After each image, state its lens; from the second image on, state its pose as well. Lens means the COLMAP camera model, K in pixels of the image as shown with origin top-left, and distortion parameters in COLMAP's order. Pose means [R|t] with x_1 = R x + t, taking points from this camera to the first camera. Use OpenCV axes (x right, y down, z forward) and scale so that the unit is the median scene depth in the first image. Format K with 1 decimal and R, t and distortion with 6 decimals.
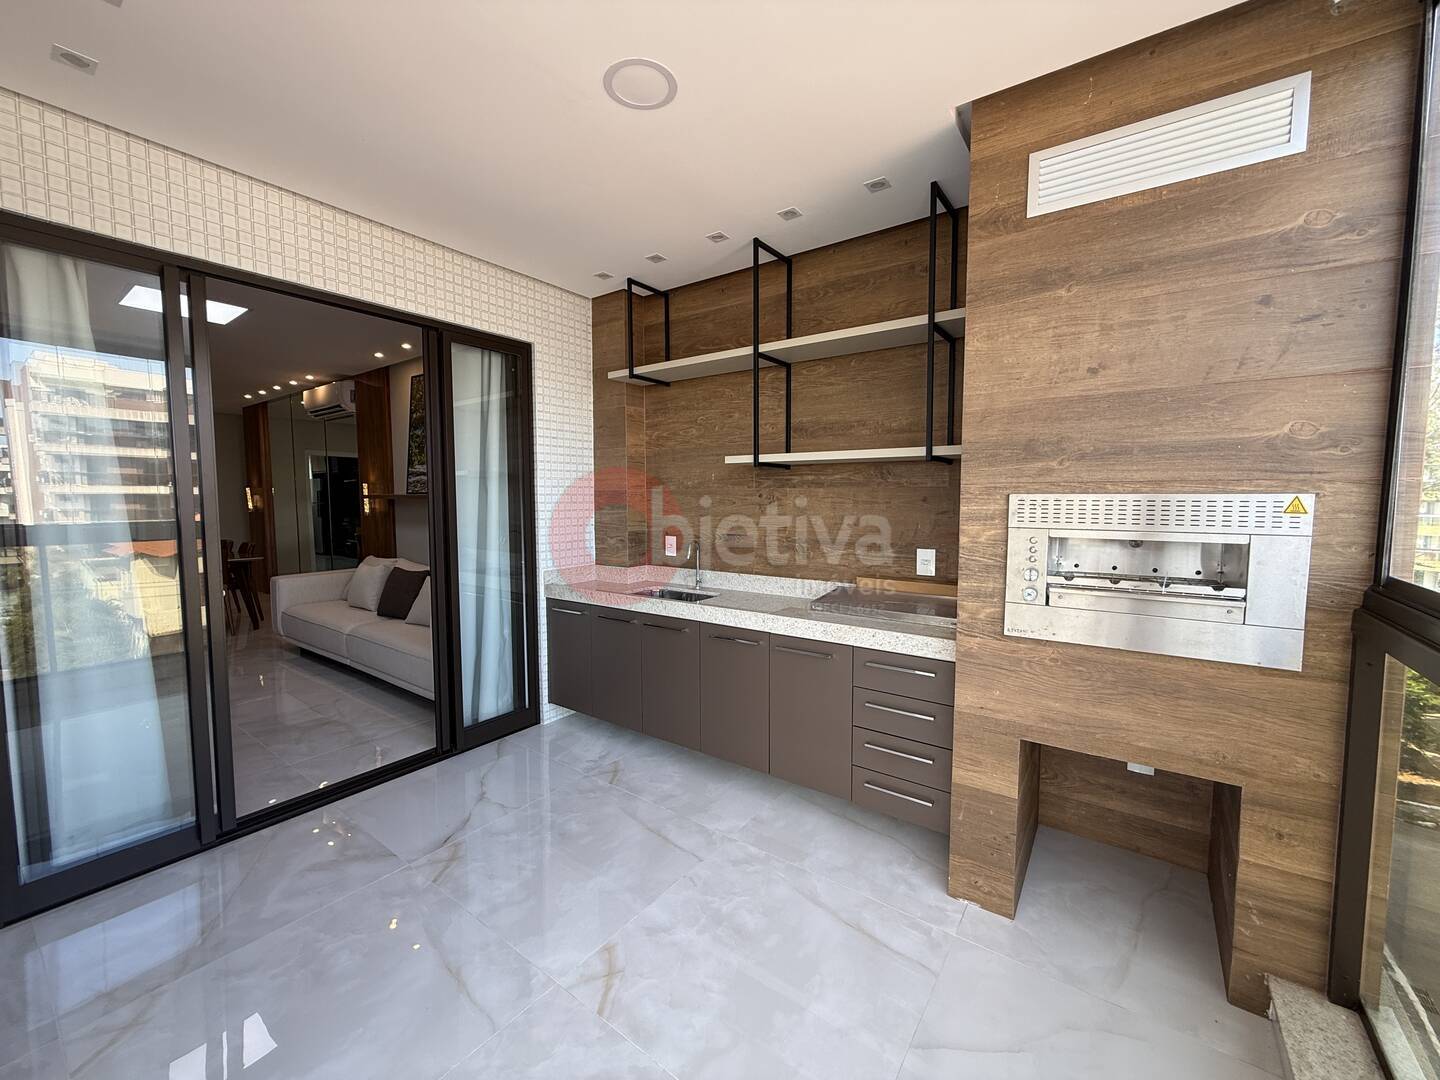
lens RADIAL K [[573.3, 0, 717.3], [0, 573.3, 537.2], [0, 0, 1]] dist [-0.000011, -0.000055]
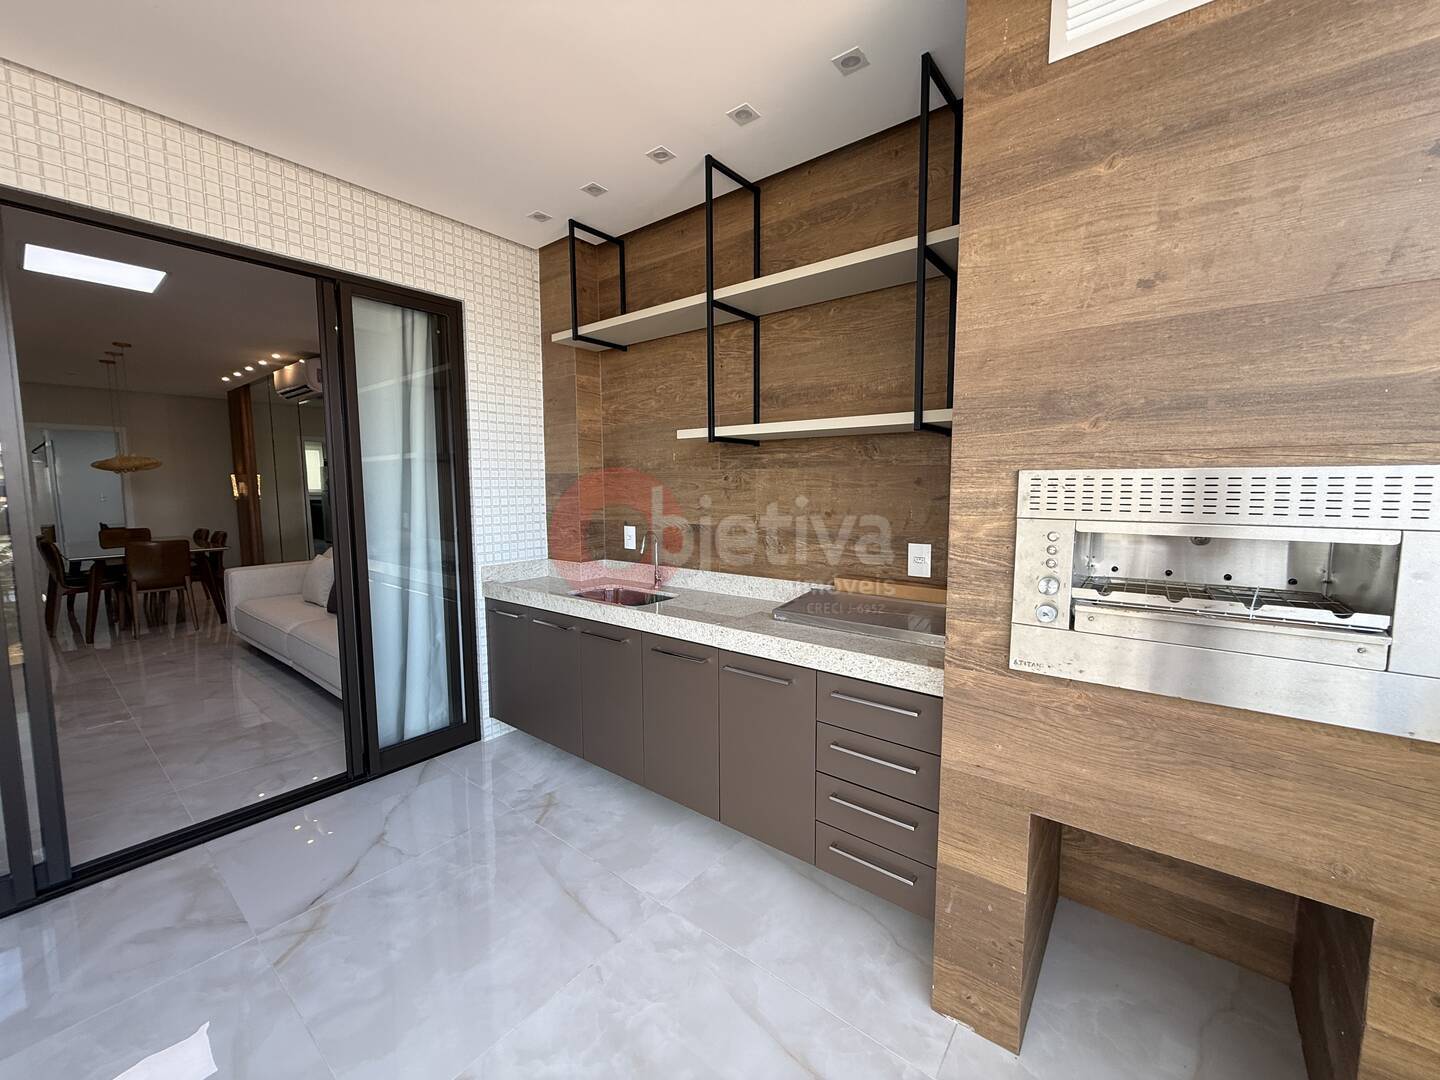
lens RADIAL K [[573.3, 0, 716.9], [0, 573.3, 537.5], [0, 0, 1]] dist [-0.000011, -0.000055]
pose [[0.999110, 0.000793, -0.042176, 0.140399], [0.000167, 0.999741, 0.022743, -0.007501], [0.042183, -0.022730, 0.998851, 0.232836]]
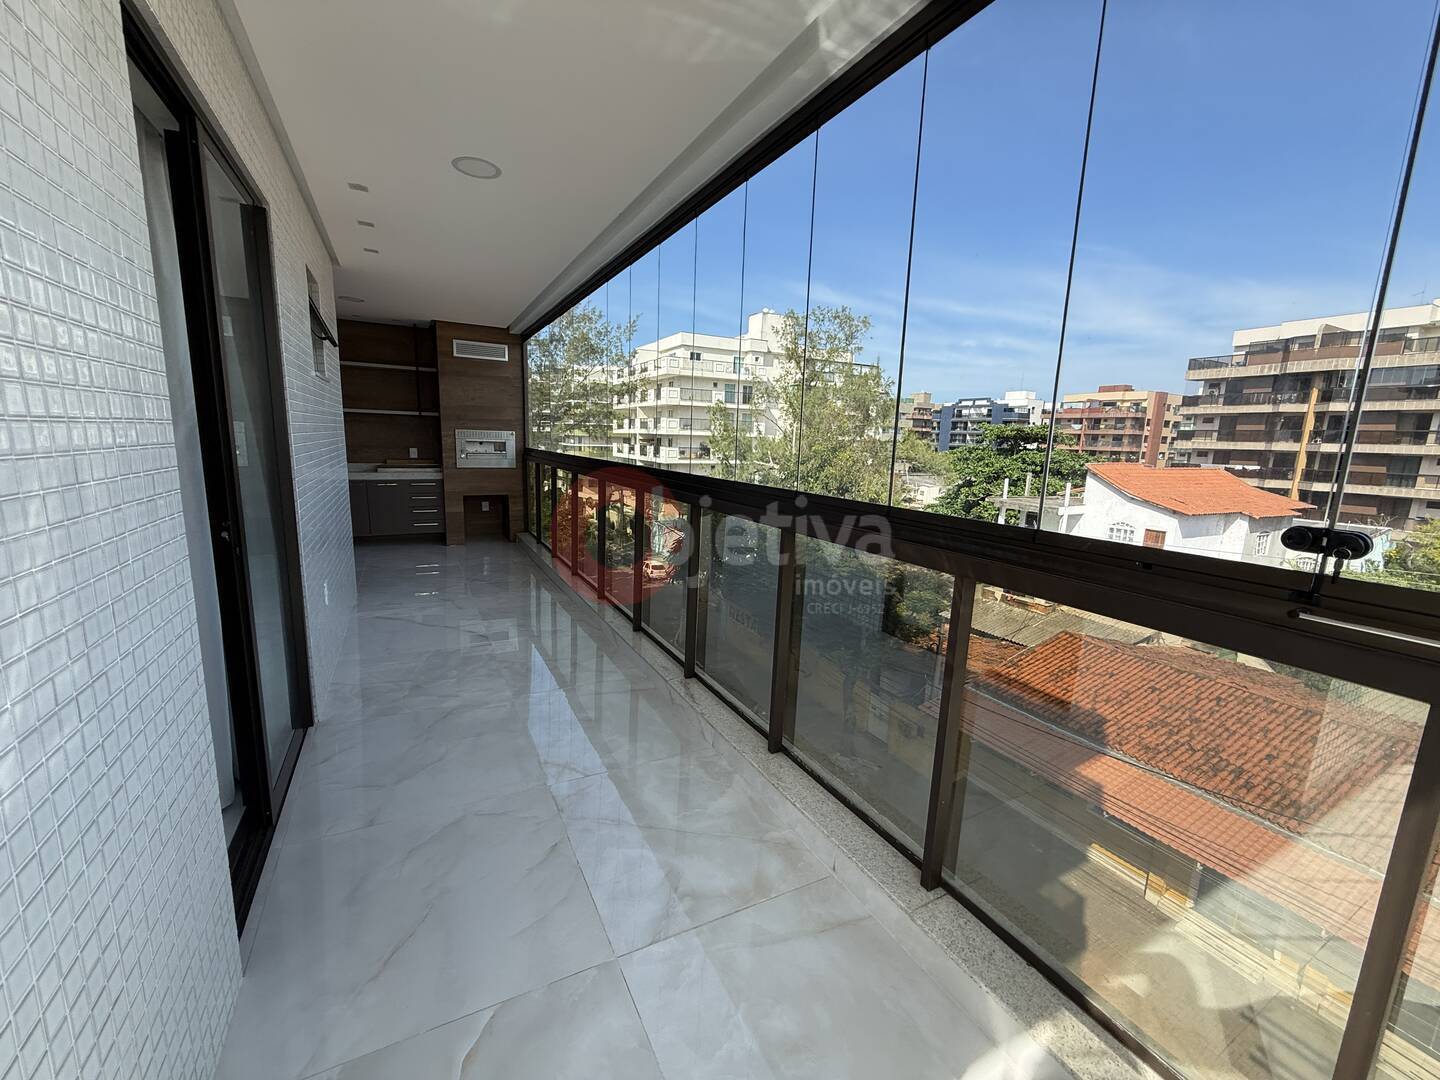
lens RADIAL K [[573.3, 0, 712.4], [0, 573.3, 539.1], [0, 0, 1]] dist [-0.000011, -0.000055]
pose [[0.436871, -0.144558, 0.887833, -1.816667], [0.034105, 0.988955, 0.144241, 0.123513], [-0.898877, -0.032735, 0.436976, -1.806038]]
